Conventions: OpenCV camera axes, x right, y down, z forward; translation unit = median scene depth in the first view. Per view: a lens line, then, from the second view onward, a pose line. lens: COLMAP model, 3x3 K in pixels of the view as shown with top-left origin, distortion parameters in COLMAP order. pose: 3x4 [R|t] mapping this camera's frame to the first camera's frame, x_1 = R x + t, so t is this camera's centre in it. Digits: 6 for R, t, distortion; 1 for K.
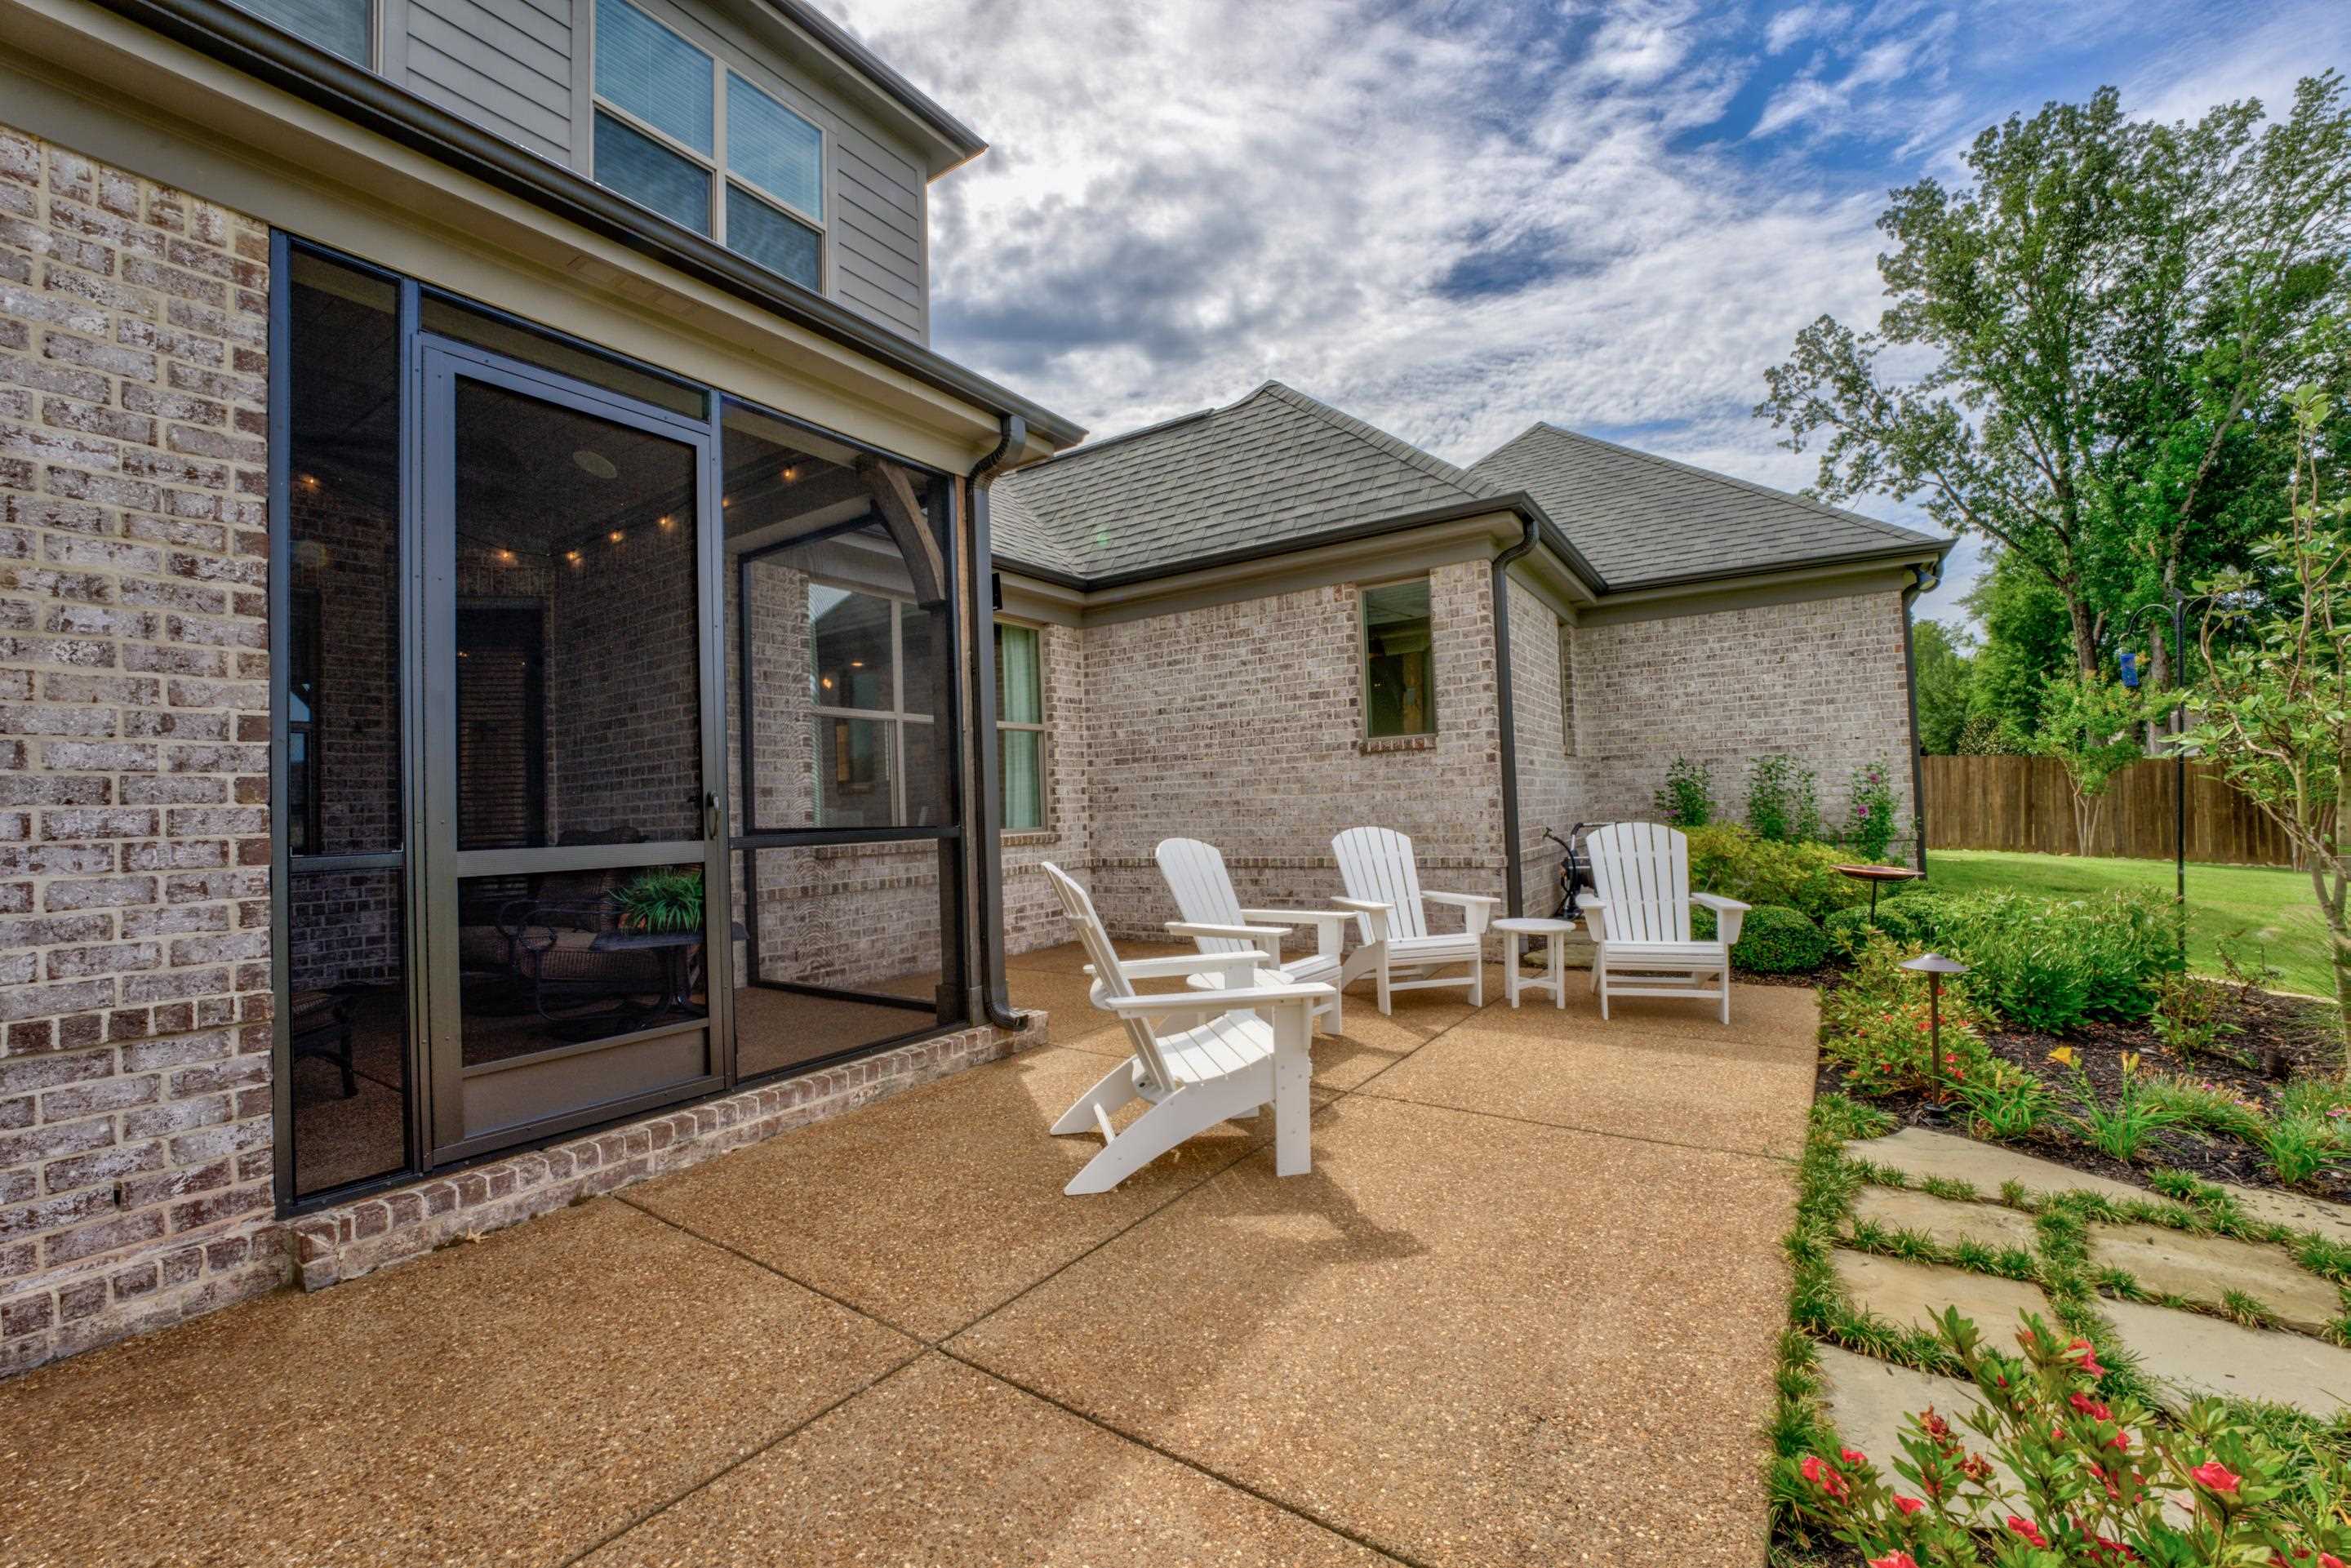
lens RADIAL K [[947.7, 0, 1175.5], [0, 947.7, 784.0], [0, 0, 1]] dist [-0.017153, 0.000199]
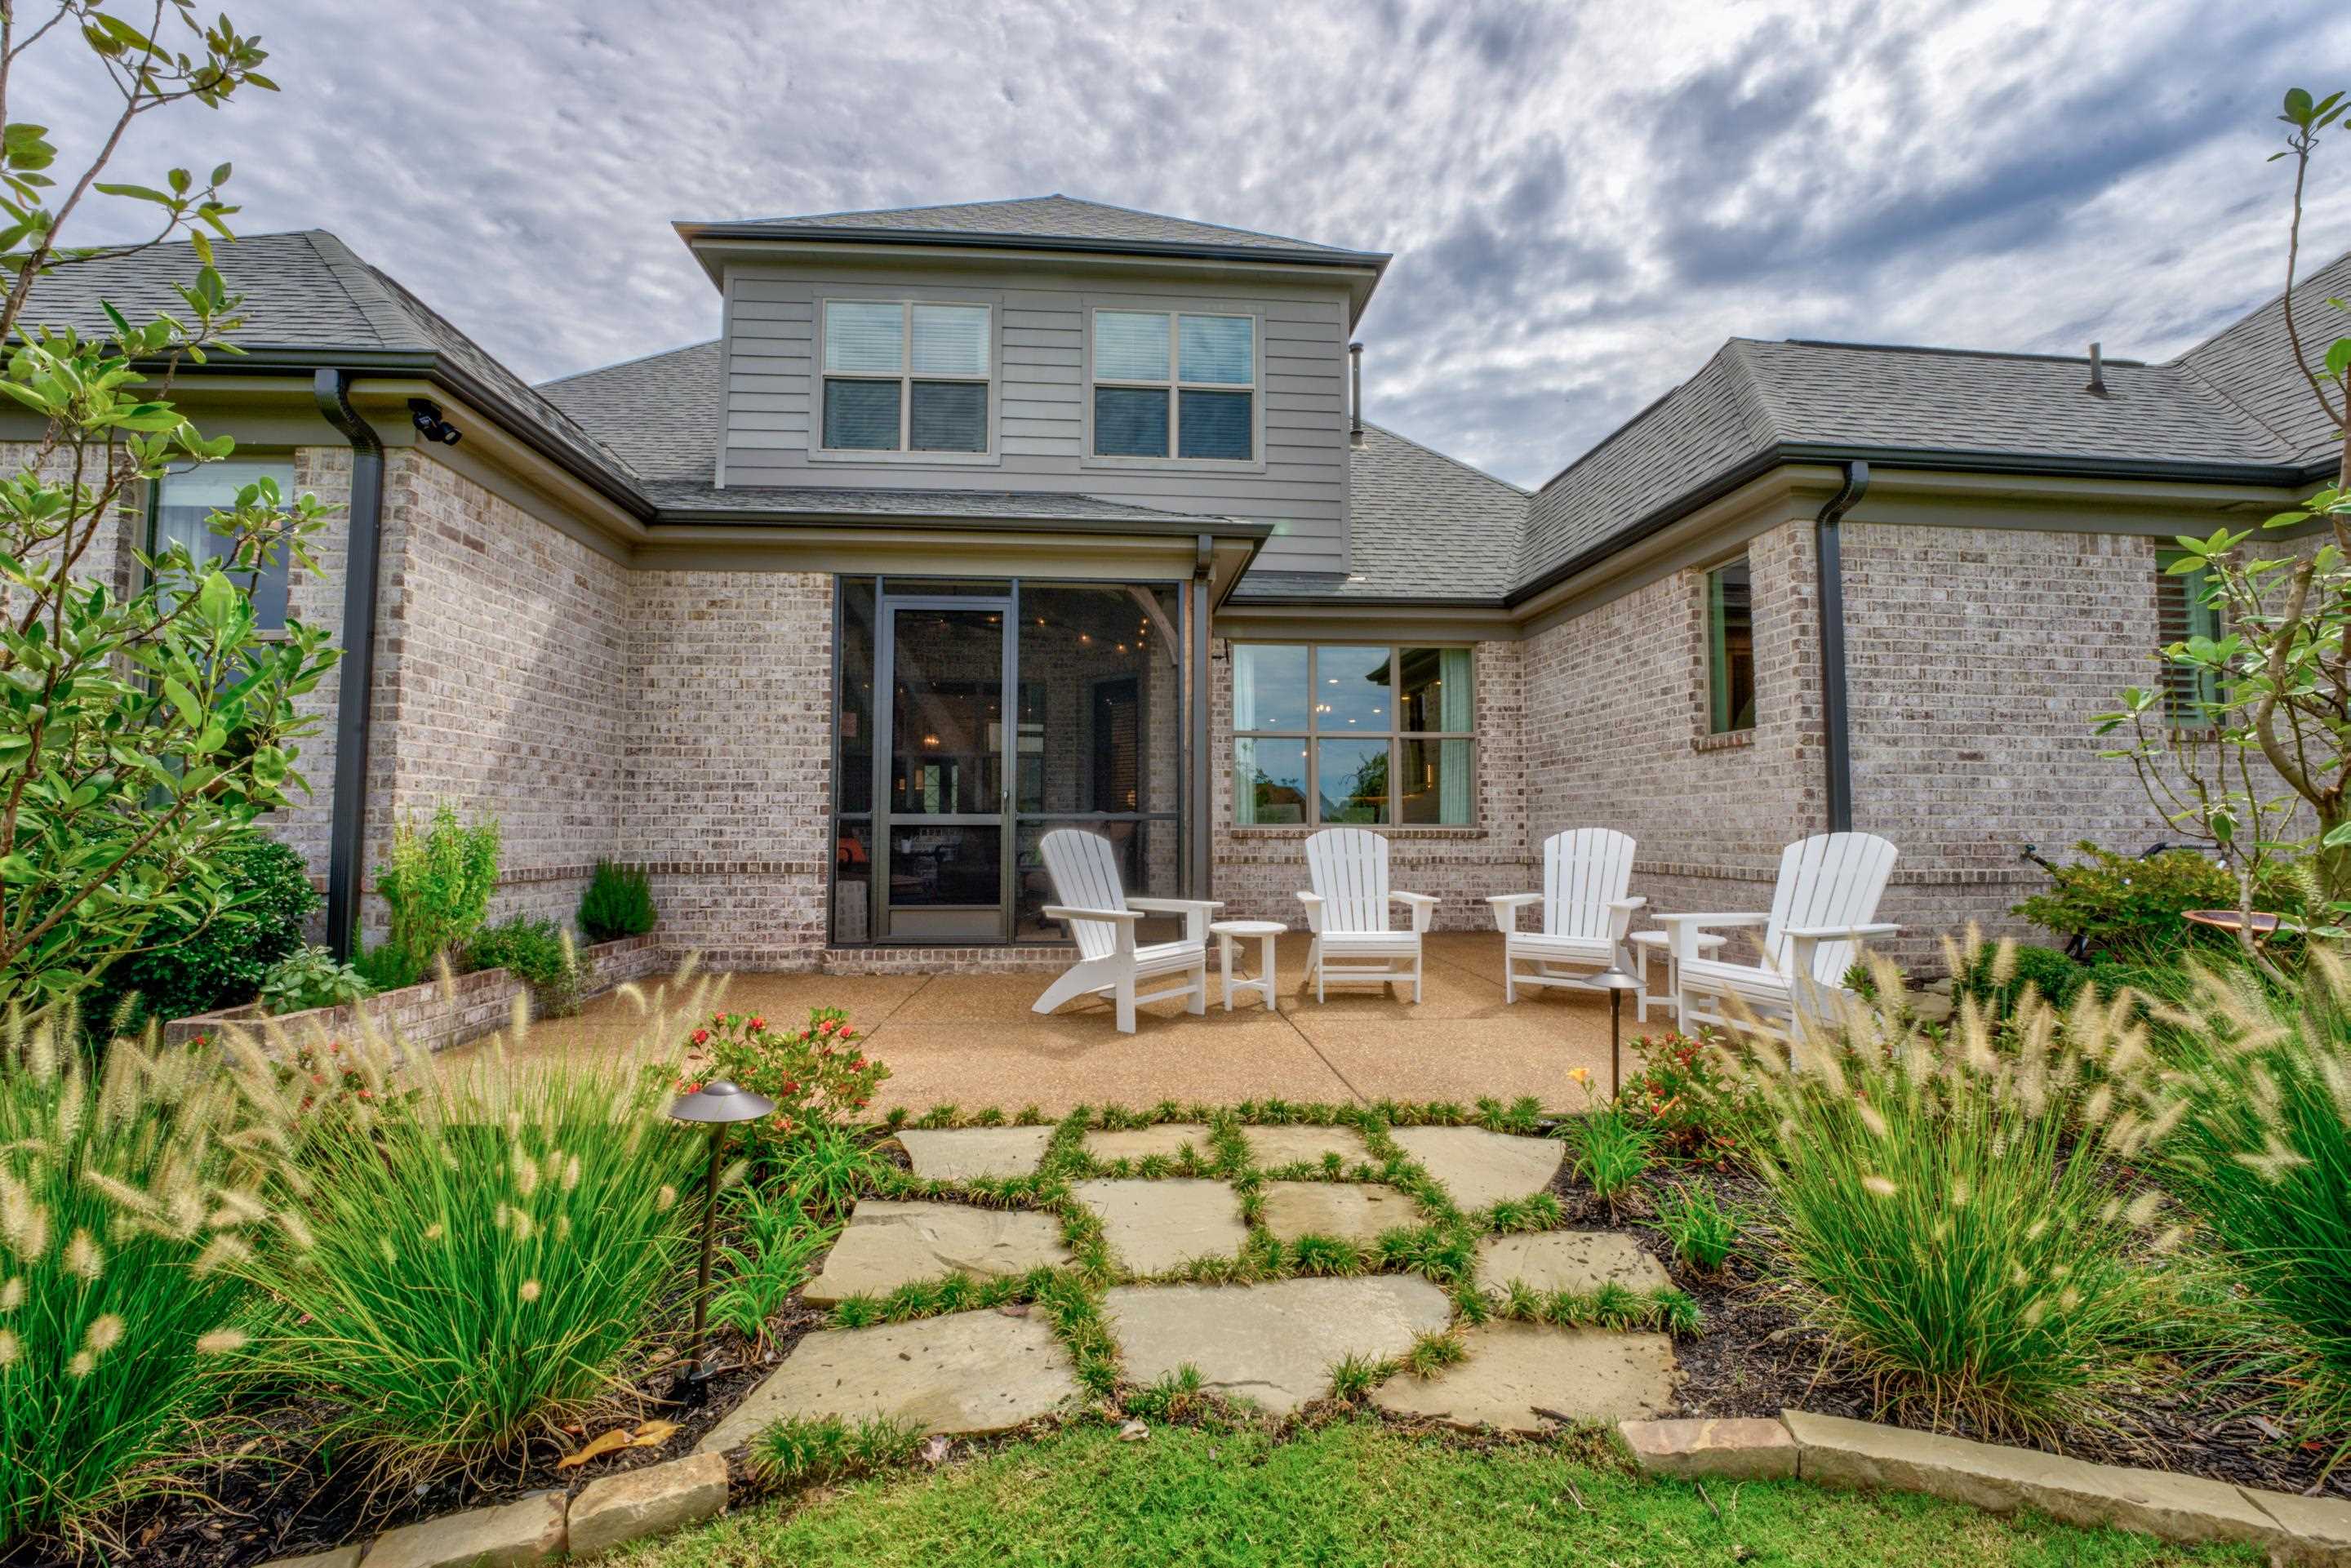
lens RADIAL K [[947.7, 0, 1175.5], [0, 947.7, 784.0], [0, 0, 1]] dist [-0.017153, 0.000199]
pose [[0.607396, 0.000049, -0.794399, 0.642370], [-0.001049, 0.999999, -0.000741, -0.000763], [0.794399, 0.001283, 0.607396, 0.052118]]
